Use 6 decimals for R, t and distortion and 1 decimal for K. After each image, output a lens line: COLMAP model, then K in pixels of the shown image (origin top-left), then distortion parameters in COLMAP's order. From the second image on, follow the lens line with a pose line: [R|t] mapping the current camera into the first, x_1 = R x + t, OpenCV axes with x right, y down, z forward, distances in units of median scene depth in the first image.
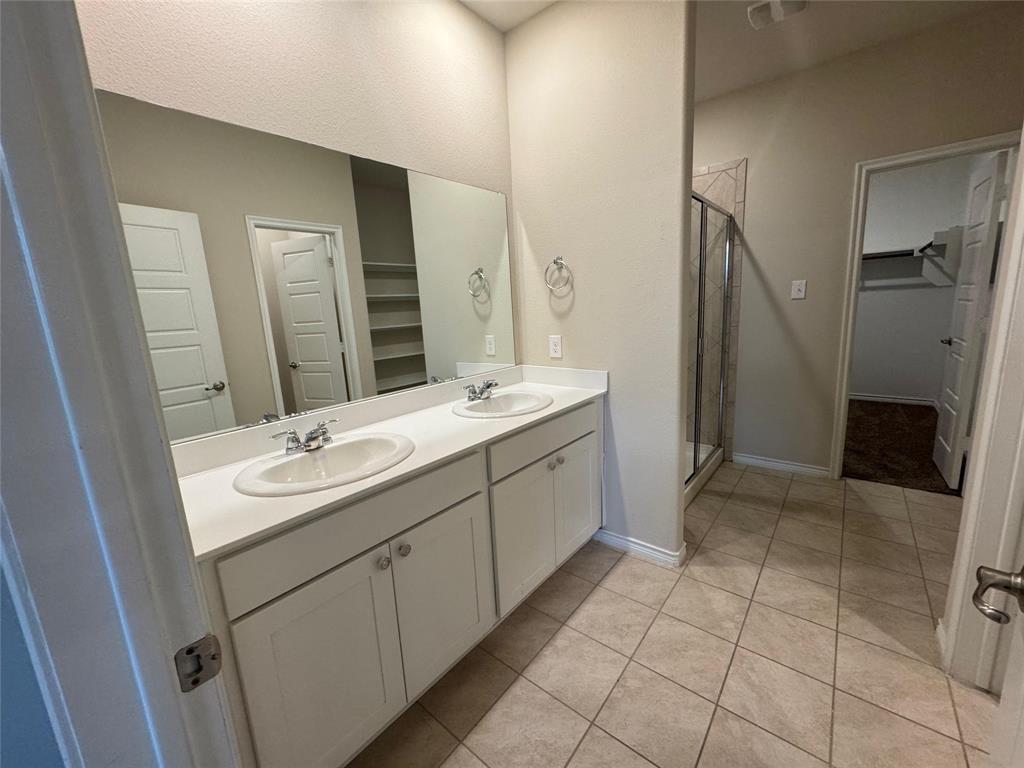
lens RADIAL K [[409.4, 0, 511.2], [0, 409.4, 384.2], [0, 0, 1]] dist [-0.003447, -0.000044]
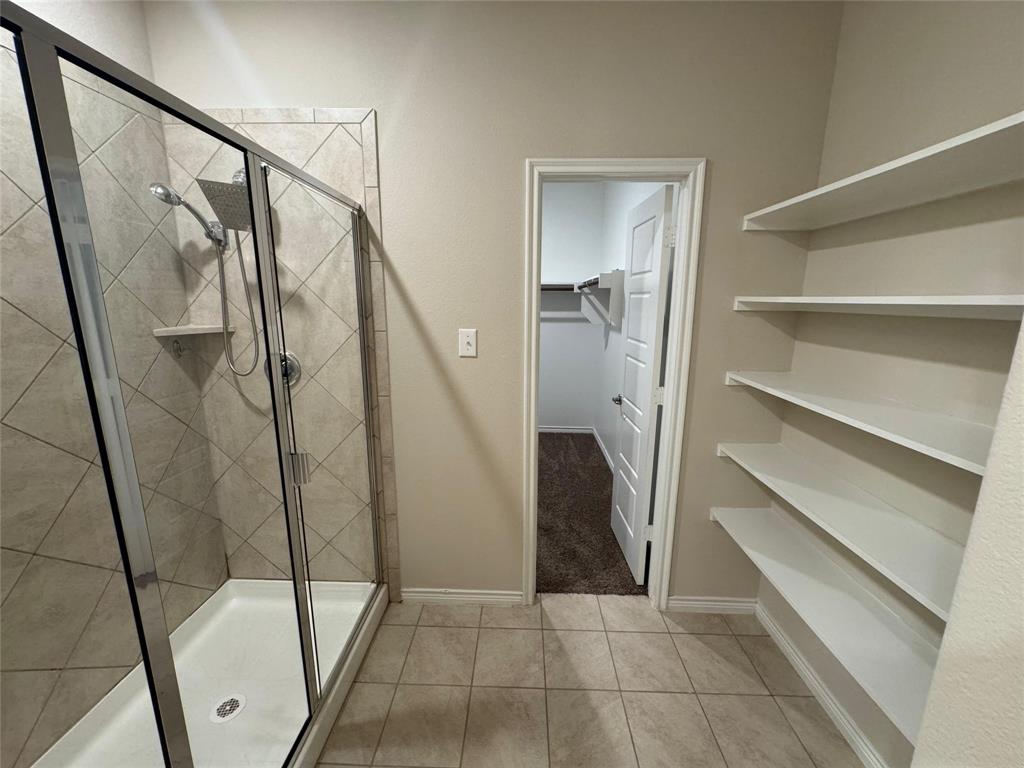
lens RADIAL K [[409.4, 0, 513.1], [0, 409.4, 383.8], [0, 0, 1]] dist [-0.003447, -0.000044]
pose [[0.787372, -0.065379, 0.613002, 0.348987], [0.065029, 0.997621, 0.022873, -0.171311], [-0.613039, 0.021854, 0.789750, 0.434372]]
